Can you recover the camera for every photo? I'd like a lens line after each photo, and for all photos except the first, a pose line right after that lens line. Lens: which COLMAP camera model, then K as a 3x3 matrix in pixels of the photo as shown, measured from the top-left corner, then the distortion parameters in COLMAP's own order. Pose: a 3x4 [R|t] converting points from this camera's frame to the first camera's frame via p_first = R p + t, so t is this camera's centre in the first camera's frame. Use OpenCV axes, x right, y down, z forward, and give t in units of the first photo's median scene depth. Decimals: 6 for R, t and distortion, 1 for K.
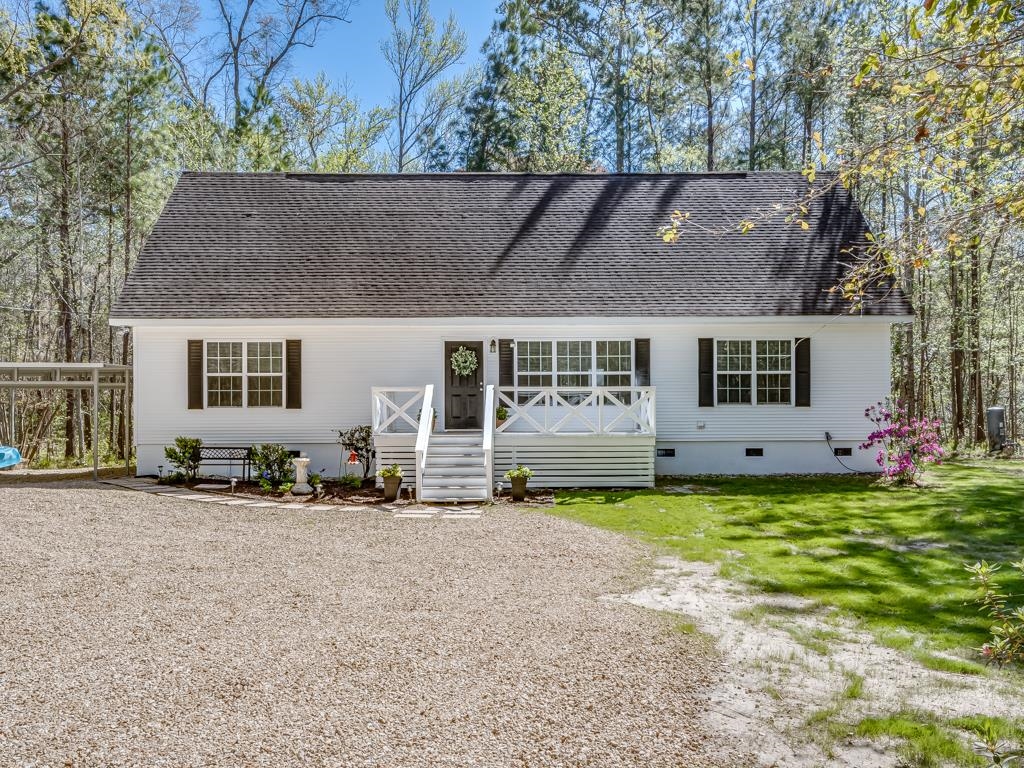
lens RADIAL K [[474.5, 0, 512.3], [0, 474.5, 394.5], [0, 0, 1]] dist [-0.004086, -0.000123]
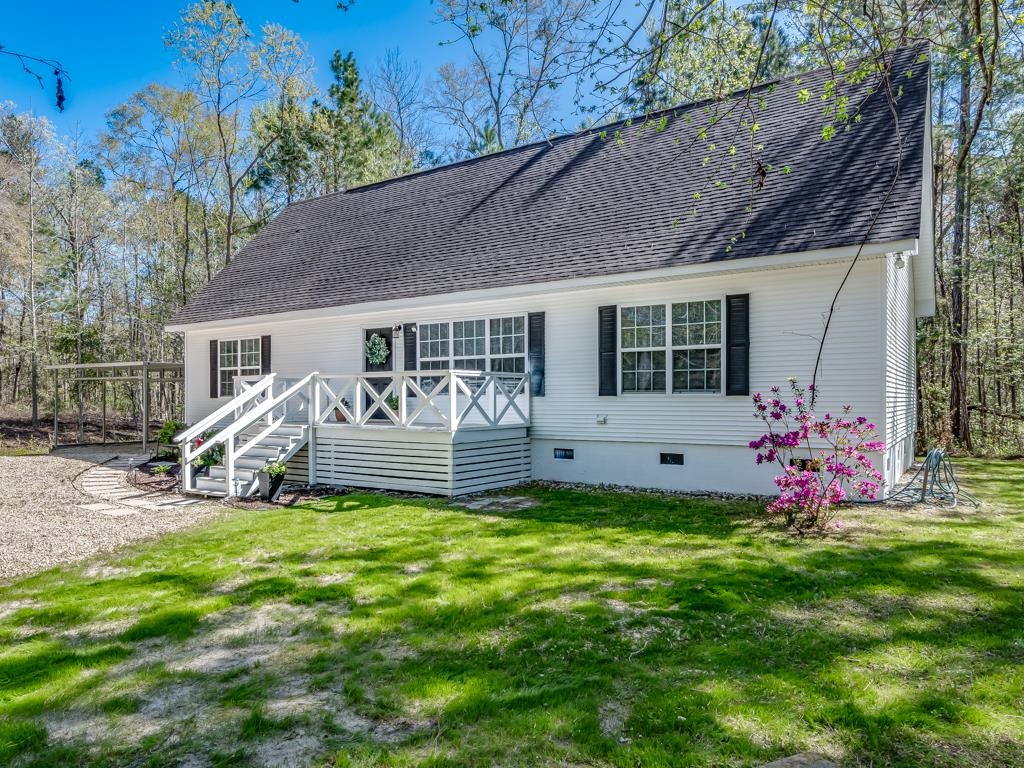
lens RADIAL K [[697.9, 0, 512.0], [0, 697.9, 384.9], [0, 0, 1]] dist [0.005436, -0.000014]
pose [[0.812789, -0.007281, -0.582513, 0.933829], [0.015426, 0.999840, 0.009027, -0.004083], [0.582354, -0.016323, 0.812772, -0.001794]]
